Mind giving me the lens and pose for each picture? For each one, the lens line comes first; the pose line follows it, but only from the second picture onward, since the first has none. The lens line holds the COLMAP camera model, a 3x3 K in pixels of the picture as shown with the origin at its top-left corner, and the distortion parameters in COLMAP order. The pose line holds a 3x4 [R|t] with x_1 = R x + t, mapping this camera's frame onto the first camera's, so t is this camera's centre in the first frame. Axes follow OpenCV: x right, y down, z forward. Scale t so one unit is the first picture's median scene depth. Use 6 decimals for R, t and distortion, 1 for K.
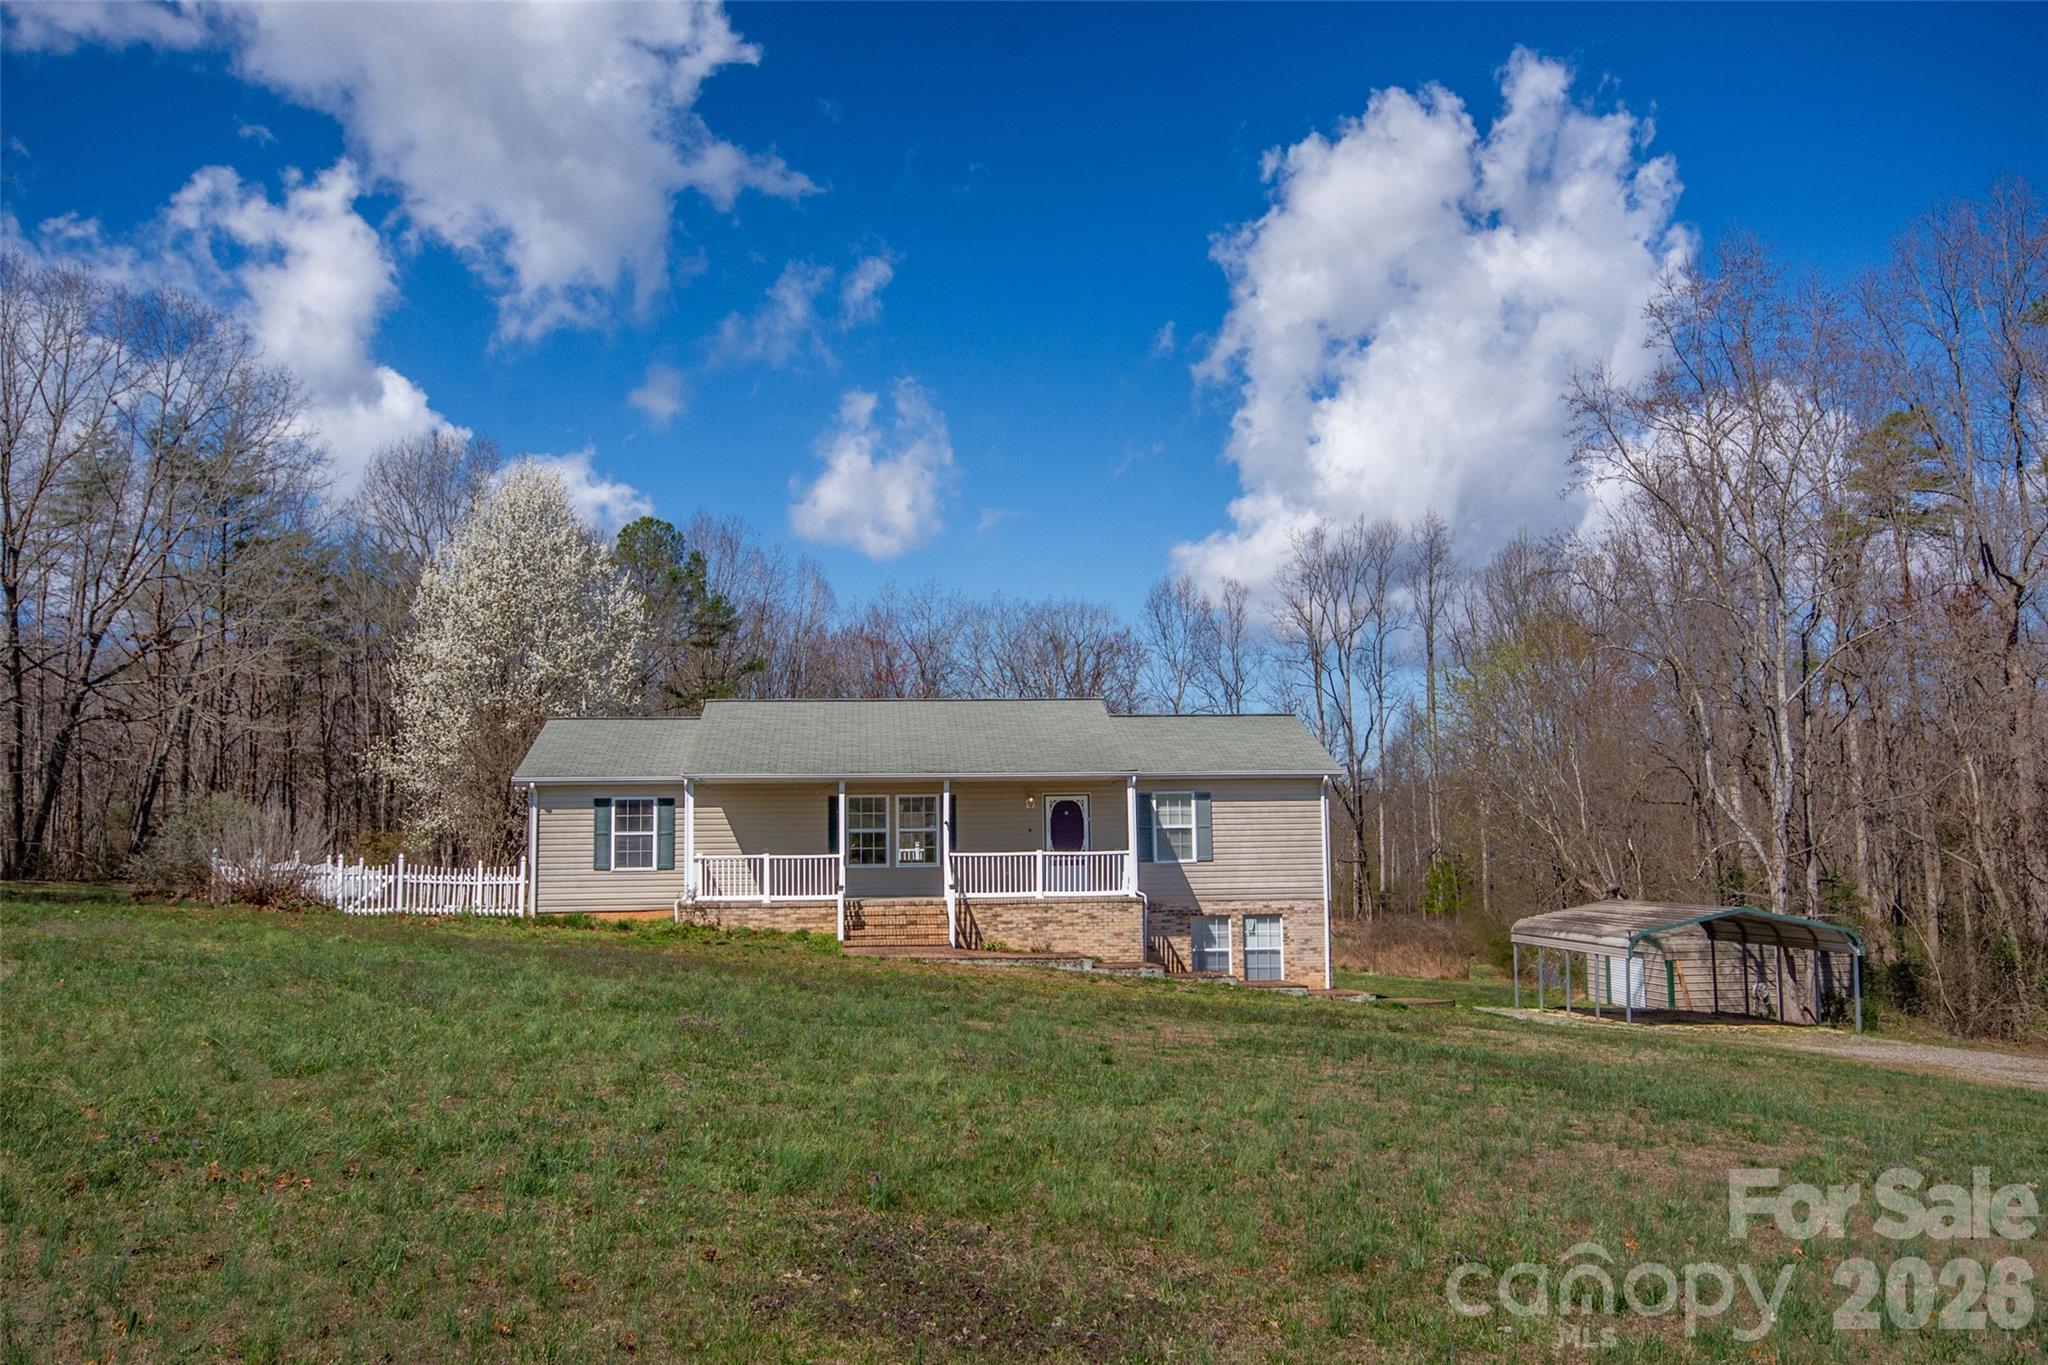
lens RADIAL K [[1654.8, 0, 1021.8], [0, 1654.8, 680.4], [0, 0, 1]] dist [-0.003532, 0.051960]
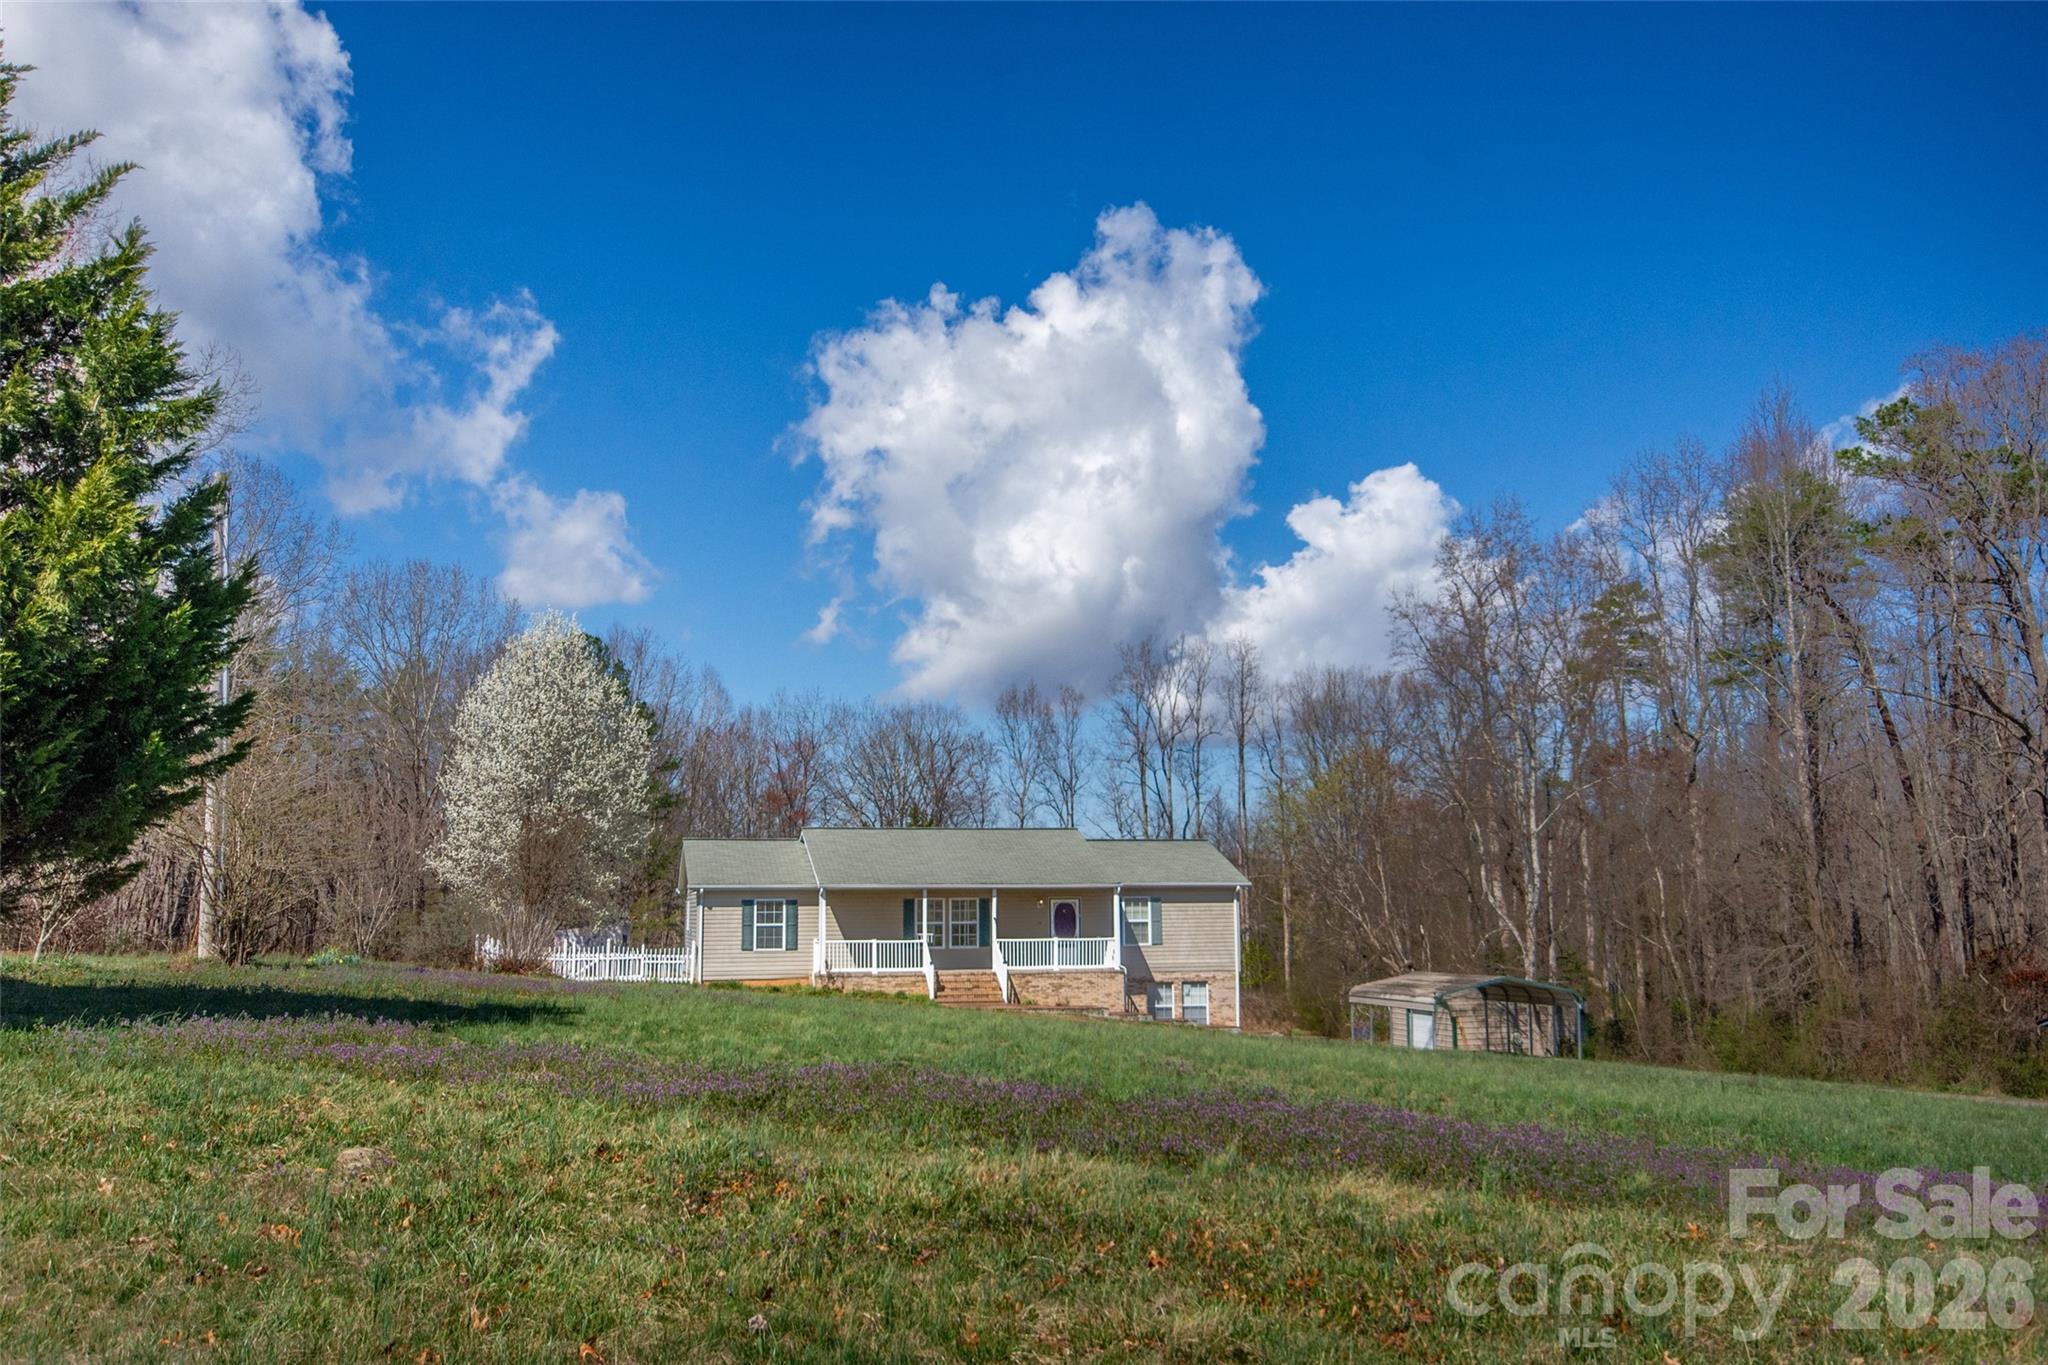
lens RADIAL K [[1744.1, 0, 1024.0], [0, 1744.1, 682.5], [0, 0, 1]] dist [-0.005910, 0.065012]
pose [[0.989143, 0.023257, 0.145105, -0.218507], [-0.018078, 0.999155, -0.036909, -0.058417], [-0.145840, 0.033885, 0.988728, -0.474337]]
